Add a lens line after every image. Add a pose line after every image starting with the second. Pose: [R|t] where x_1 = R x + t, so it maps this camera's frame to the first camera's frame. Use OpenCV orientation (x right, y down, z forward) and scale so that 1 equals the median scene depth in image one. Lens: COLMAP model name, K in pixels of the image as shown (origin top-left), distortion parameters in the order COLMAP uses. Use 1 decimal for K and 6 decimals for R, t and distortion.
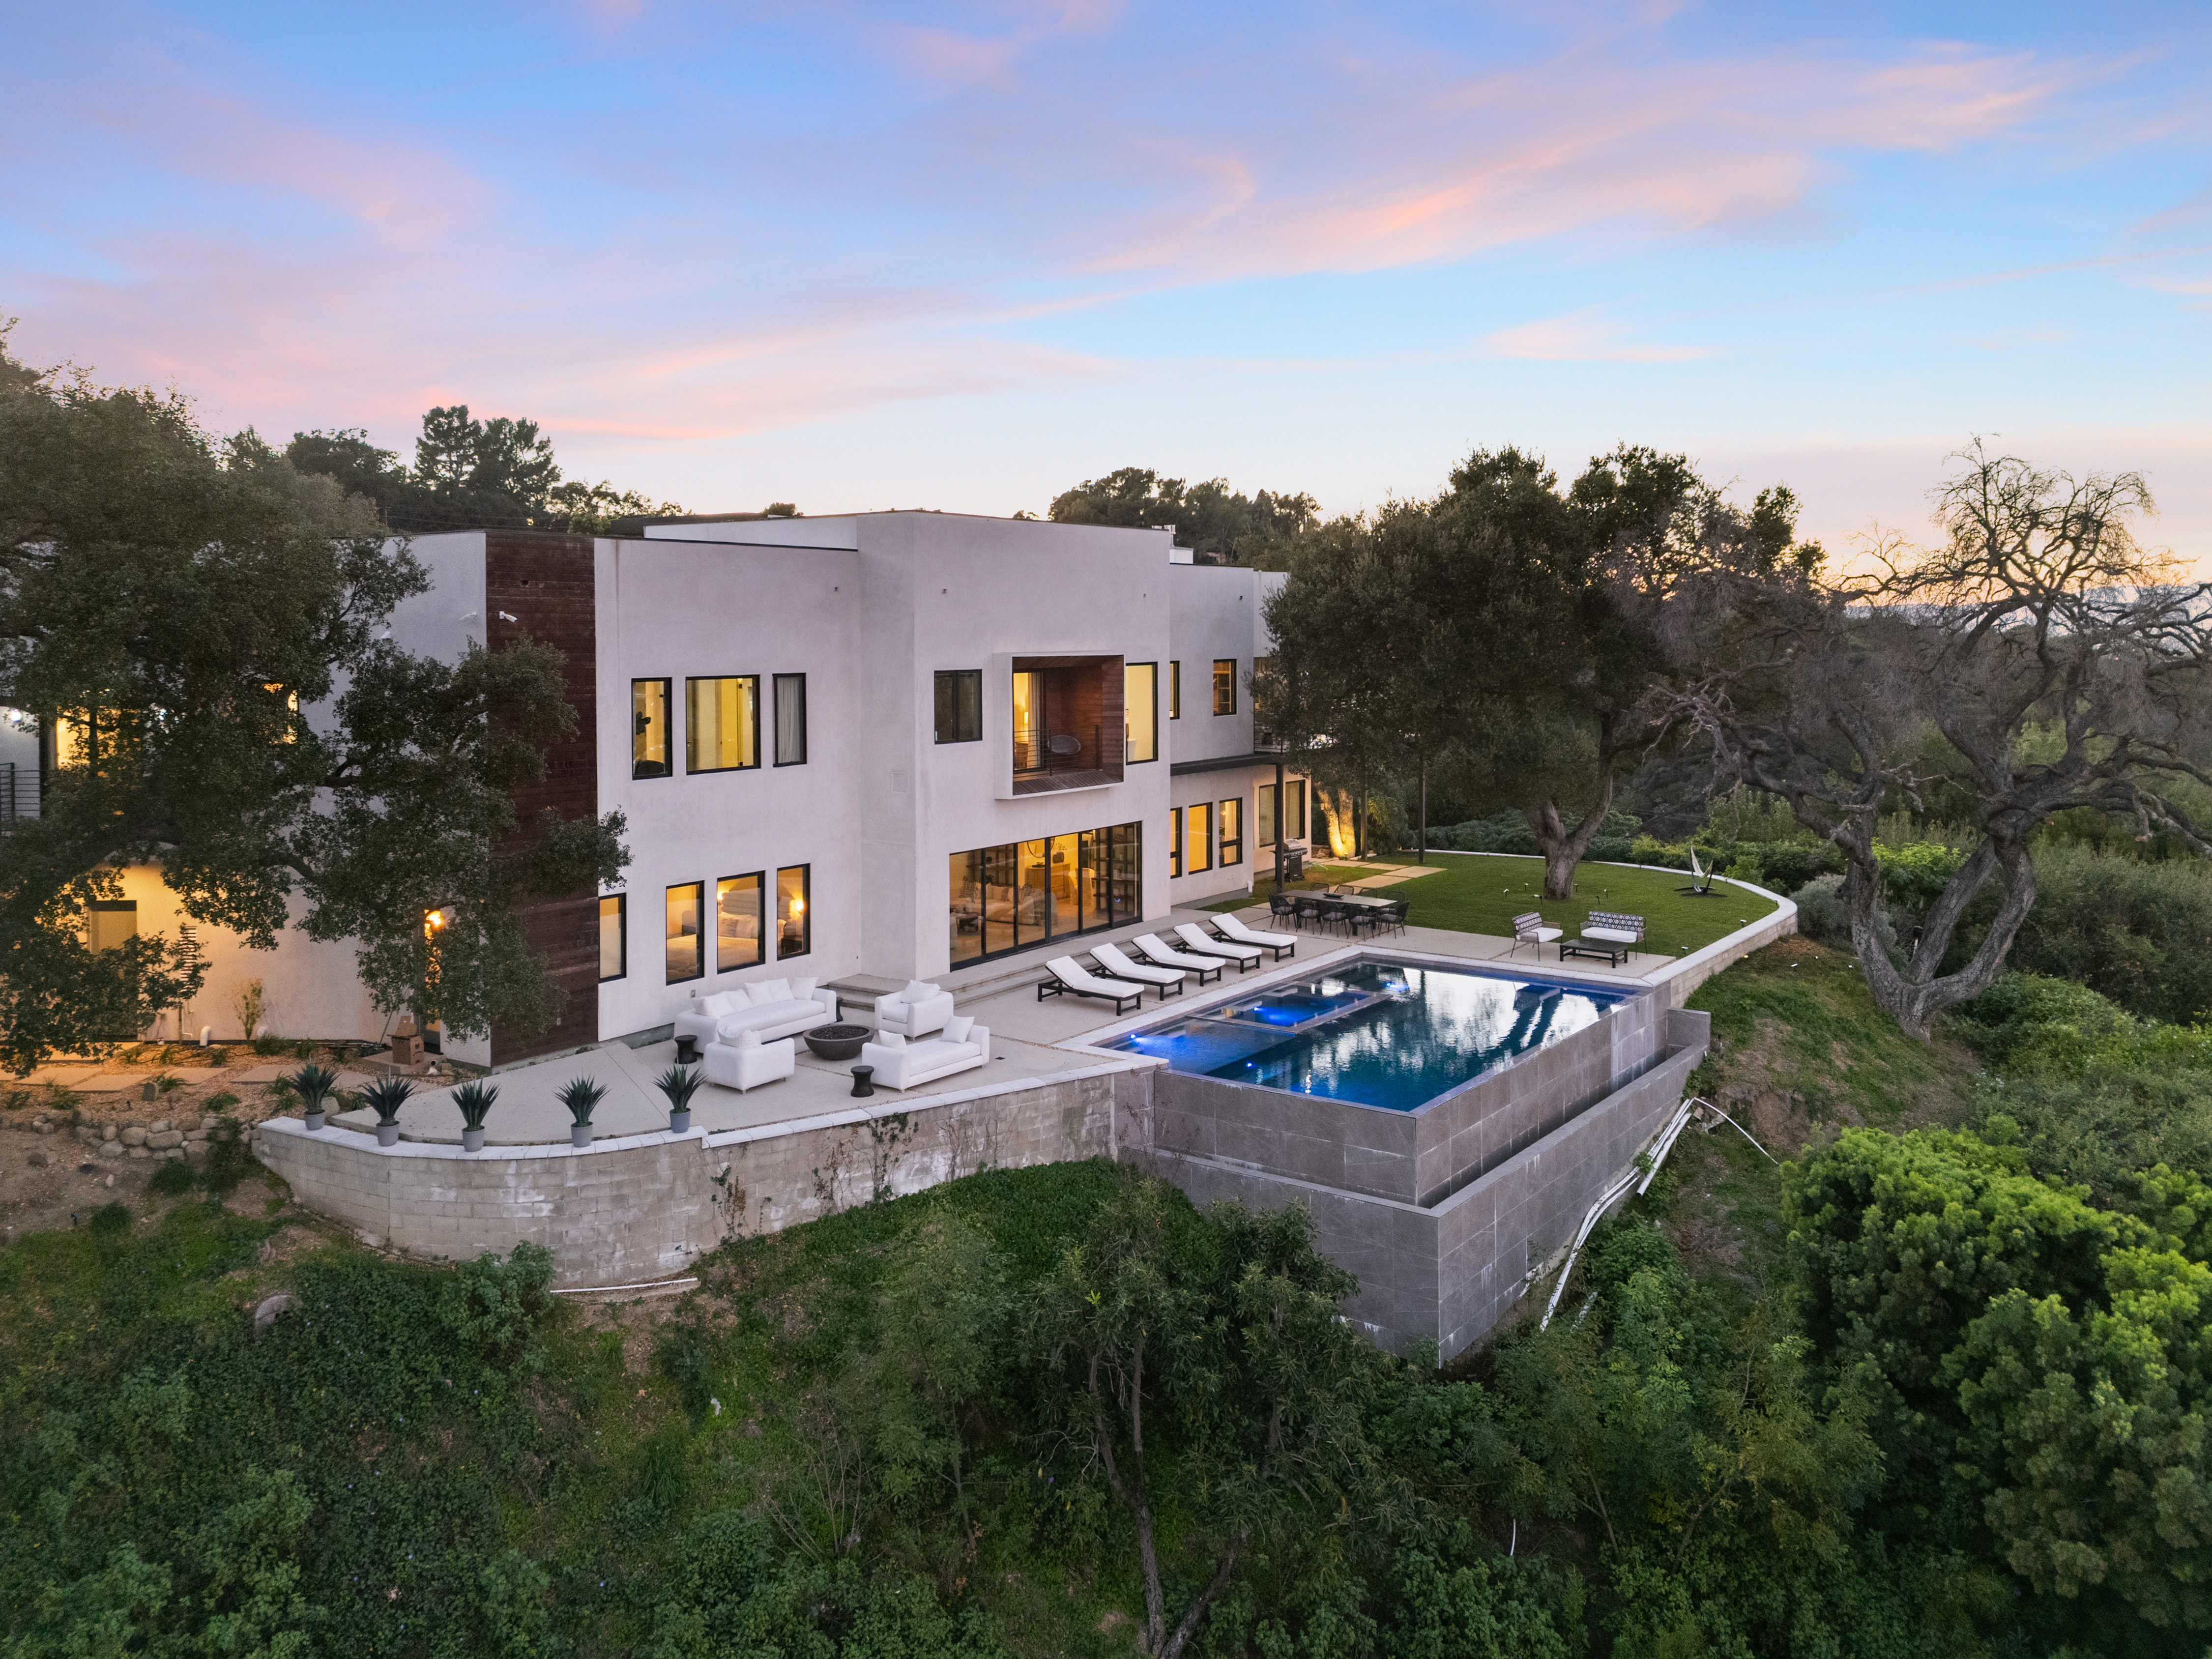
lens RADIAL K [[1649.6, 0, 1140.3], [0, 1649.6, 622.7], [0, 0, 1]] dist [0.043182, -0.031043]
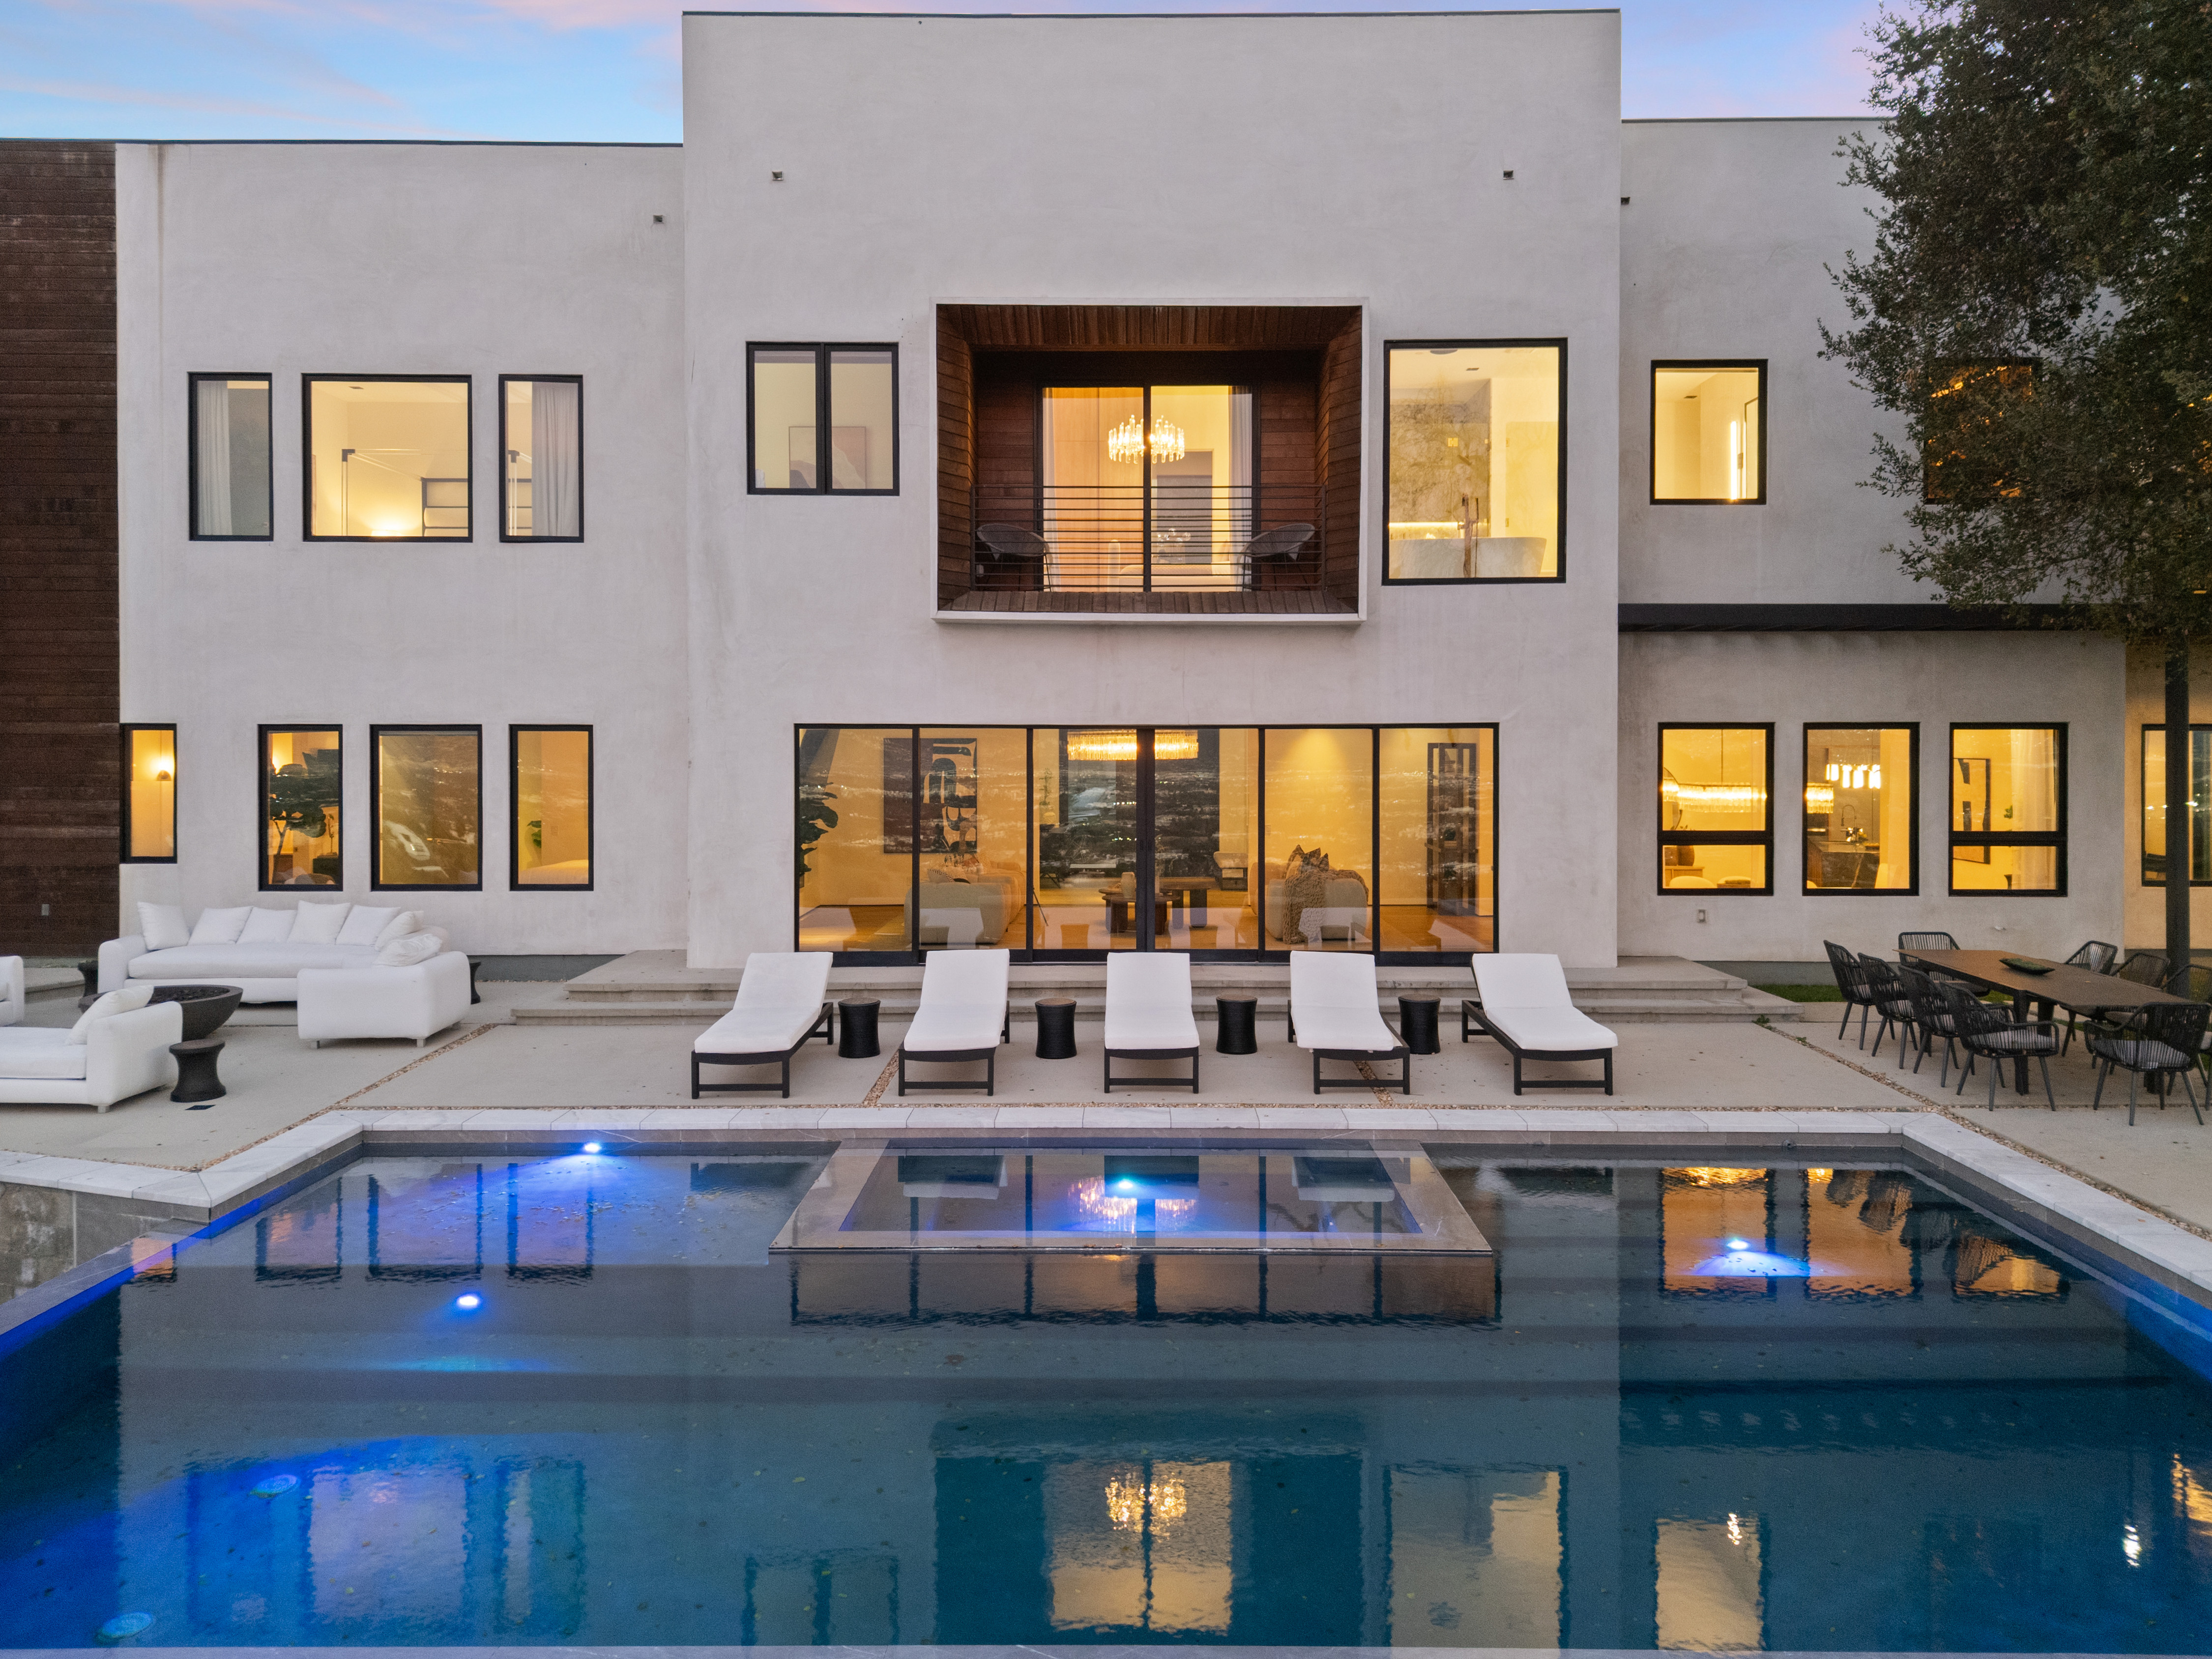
lens RADIAL K [[1649.6, 0, 1125.0], [0, 1649.6, 740.9], [0, 0, 1]] dist [0.043182, -0.031043]
pose [[0.576386, 0.008356, -0.817135, 0.421672], [0.003705, 0.999911, 0.012839, 0.175515], [0.817169, -0.010428, 0.576304, 1.006332]]
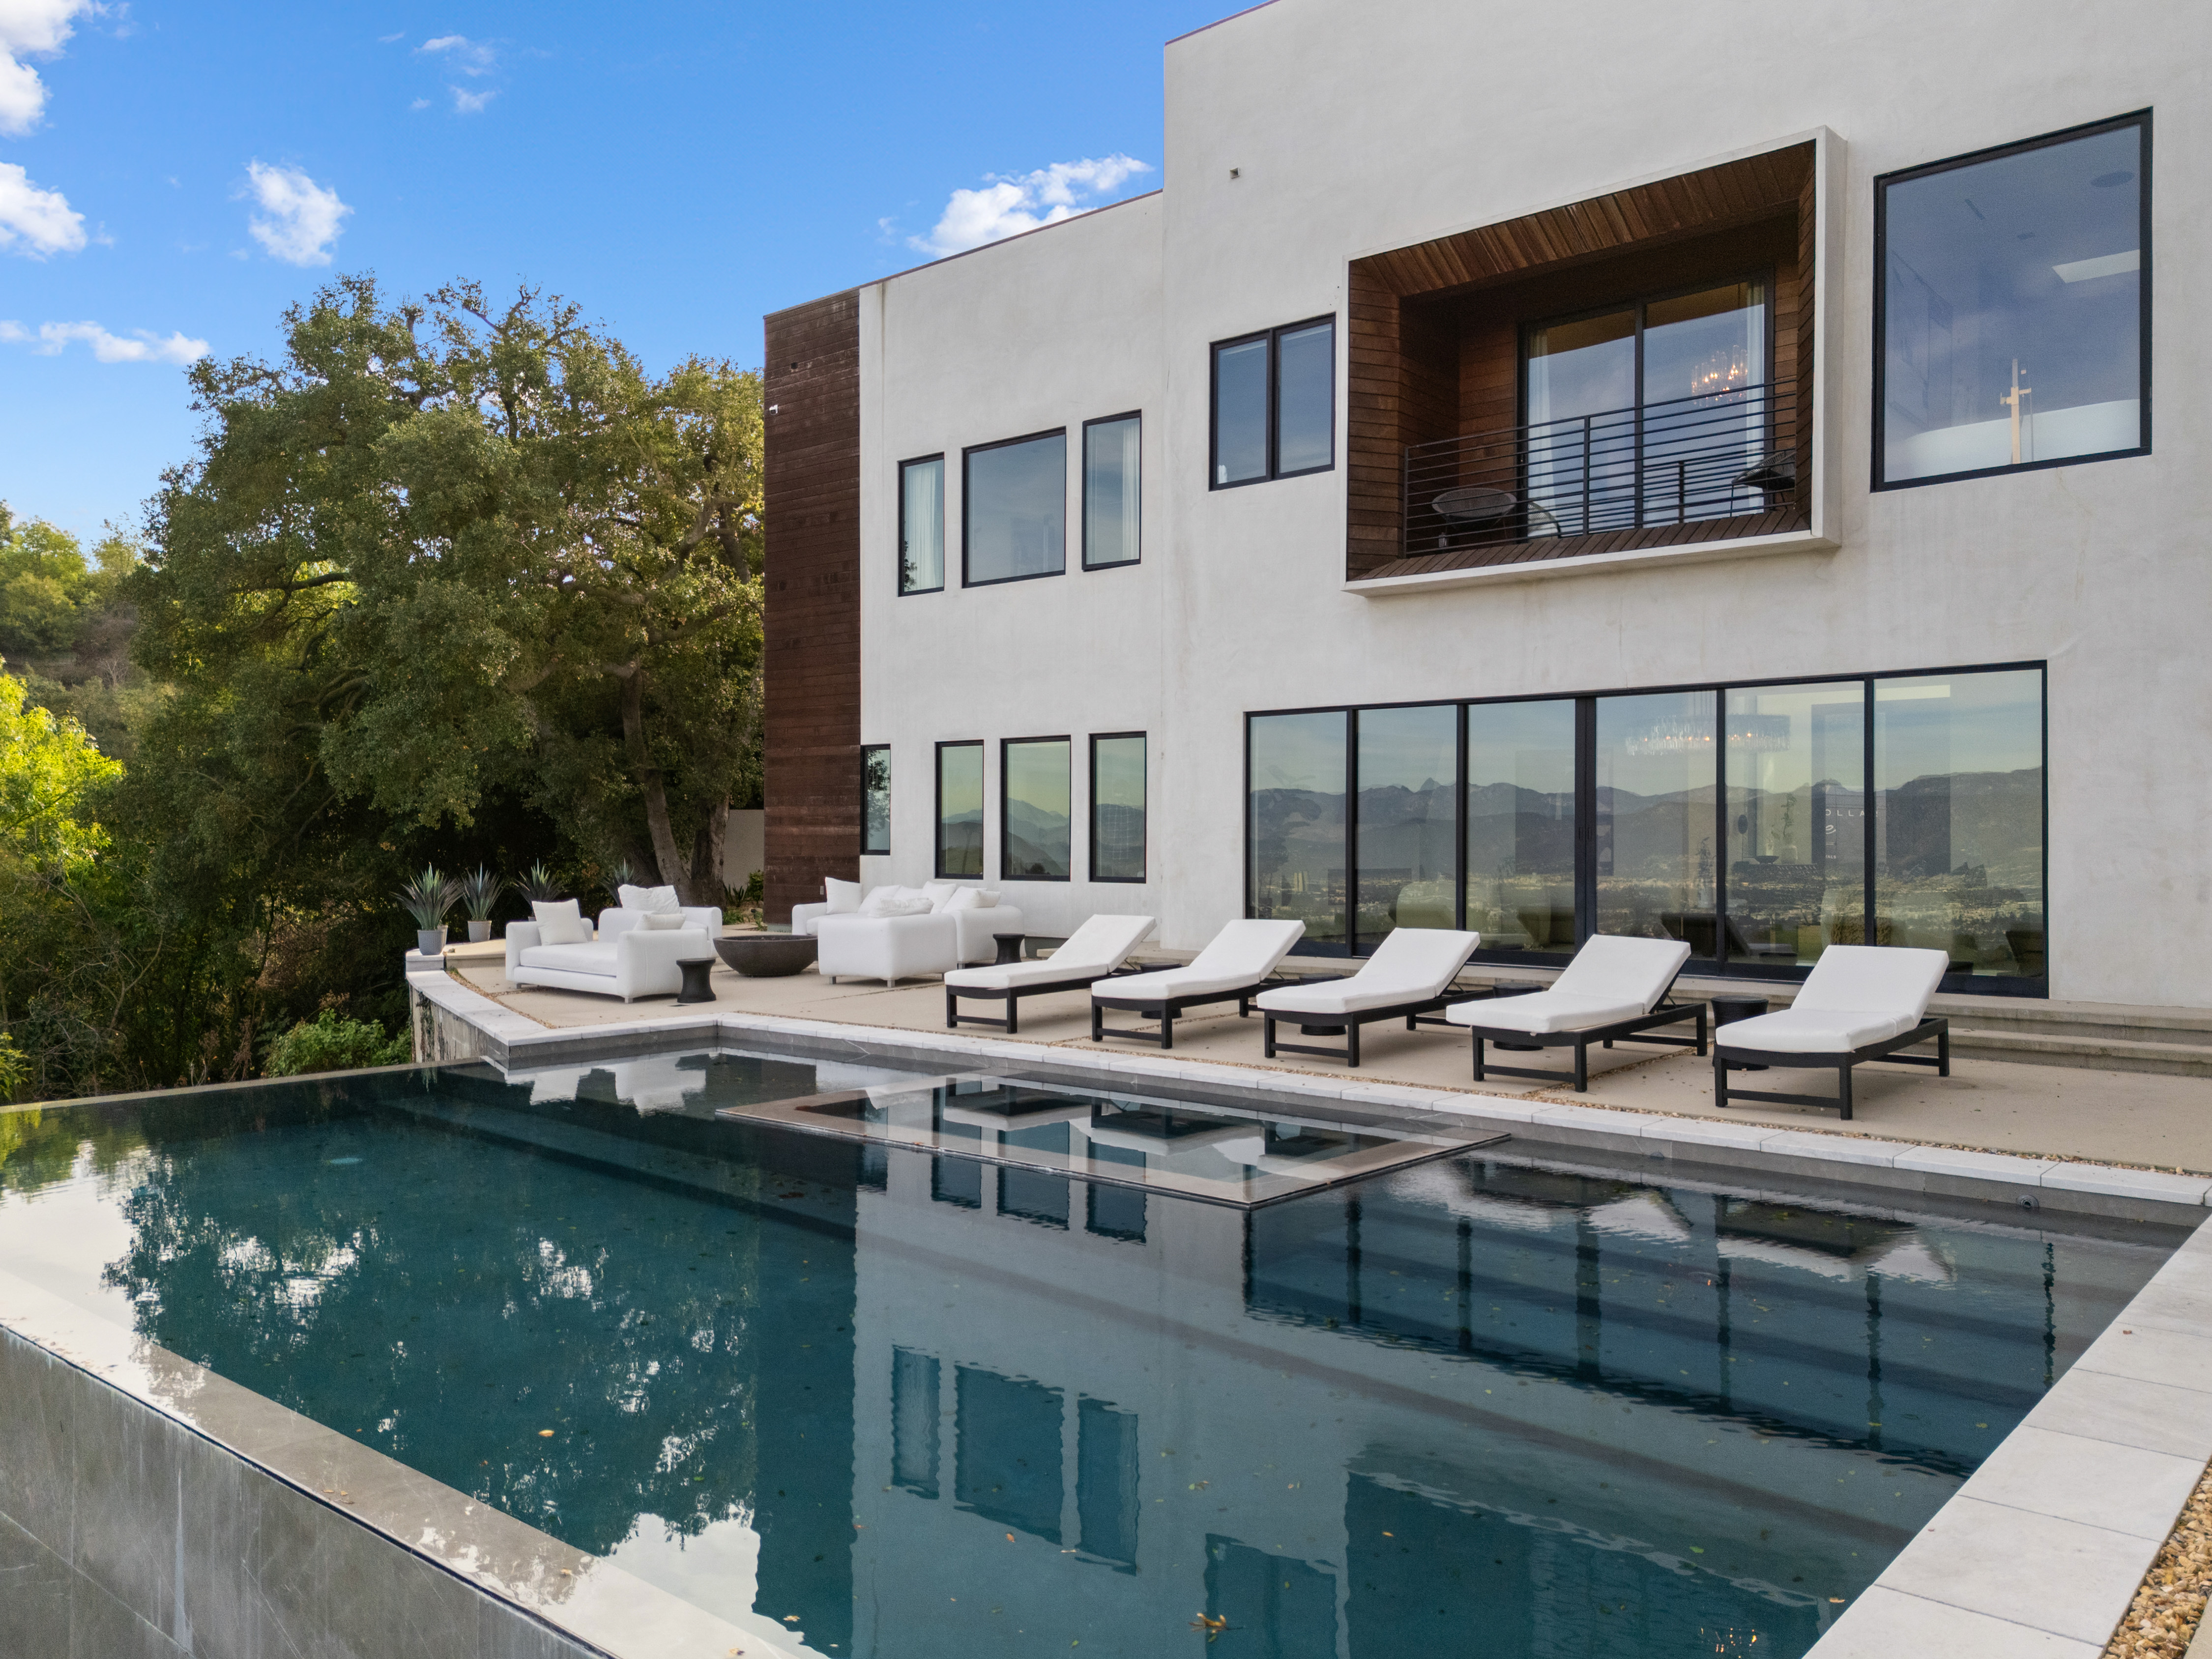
lens RADIAL K [[1649.6, 0, 1116.9], [0, 1649.6, 828.1], [0, 0, 1]] dist [0.043182, -0.031043]
pose [[-0.084791, -0.002430, -0.996396, 0.468259], [0.009429, 0.999950, -0.003241, 0.221227], [0.996354, -0.009669, -0.084764, 1.260660]]
